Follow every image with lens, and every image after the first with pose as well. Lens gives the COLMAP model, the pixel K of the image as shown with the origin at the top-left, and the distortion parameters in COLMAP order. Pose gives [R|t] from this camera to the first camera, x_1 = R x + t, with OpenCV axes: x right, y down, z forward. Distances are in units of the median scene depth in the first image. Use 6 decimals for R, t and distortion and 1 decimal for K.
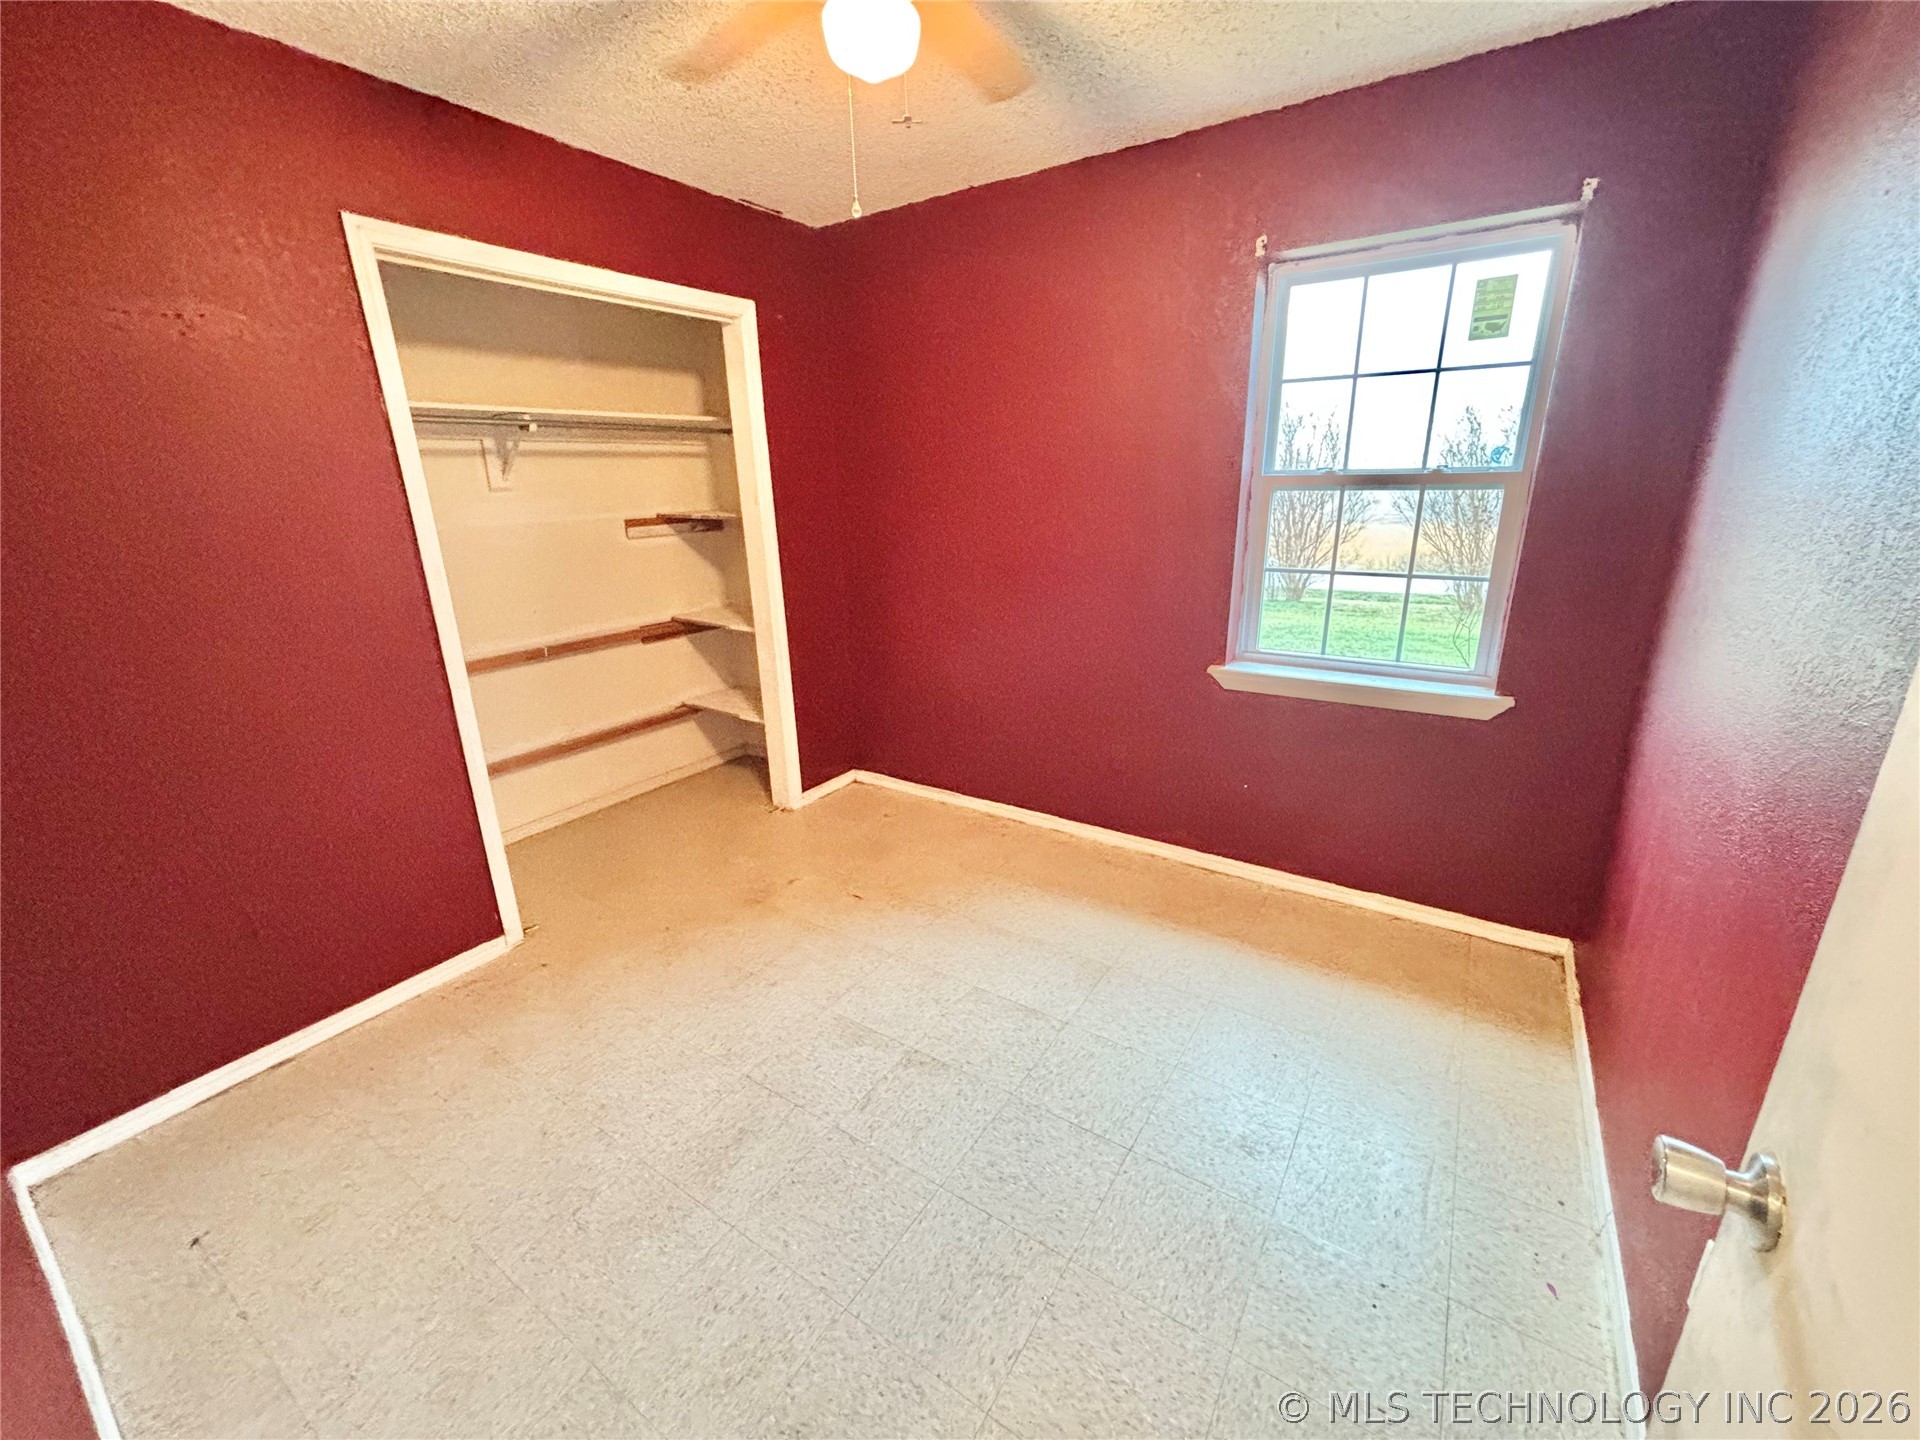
lens RADIAL K [[771.1, 0, 969.3], [0, 771.1, 715.5], [0, 0, 1]] dist [-0.003871, 0.000465]
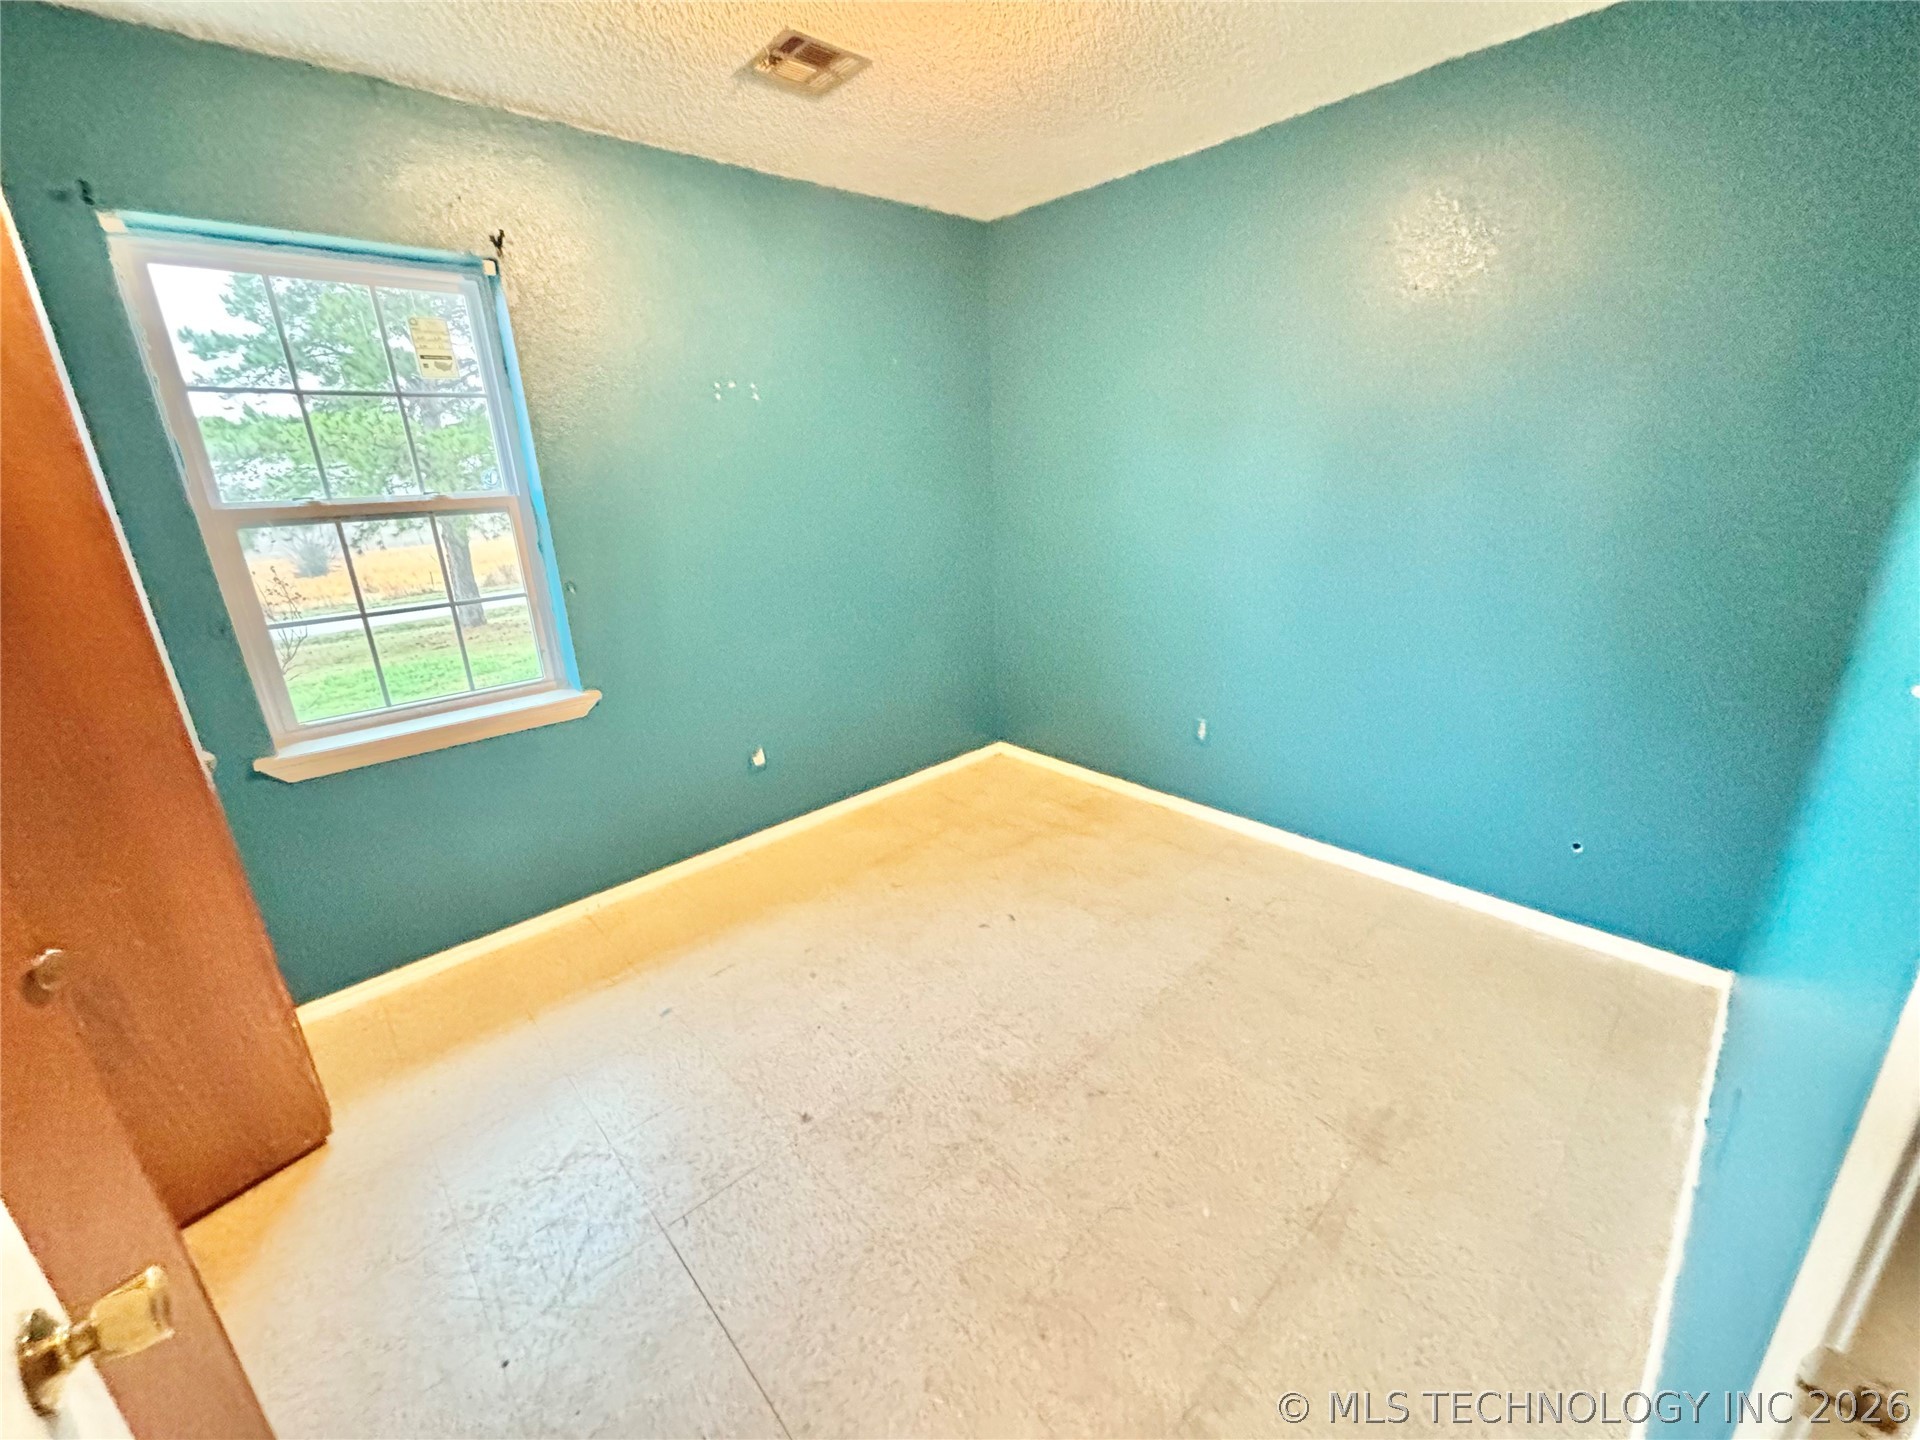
lens RADIAL K [[771.1, 0, 969.3], [0, 771.1, 715.5], [0, 0, 1]] dist [-0.003871, 0.000465]
pose [[0.241774, -0.280621, 0.928869, -0.211992], [0.318820, 0.927095, 0.197100, -0.034732], [-0.916460, 0.248489, 0.313615, 0.134644]]
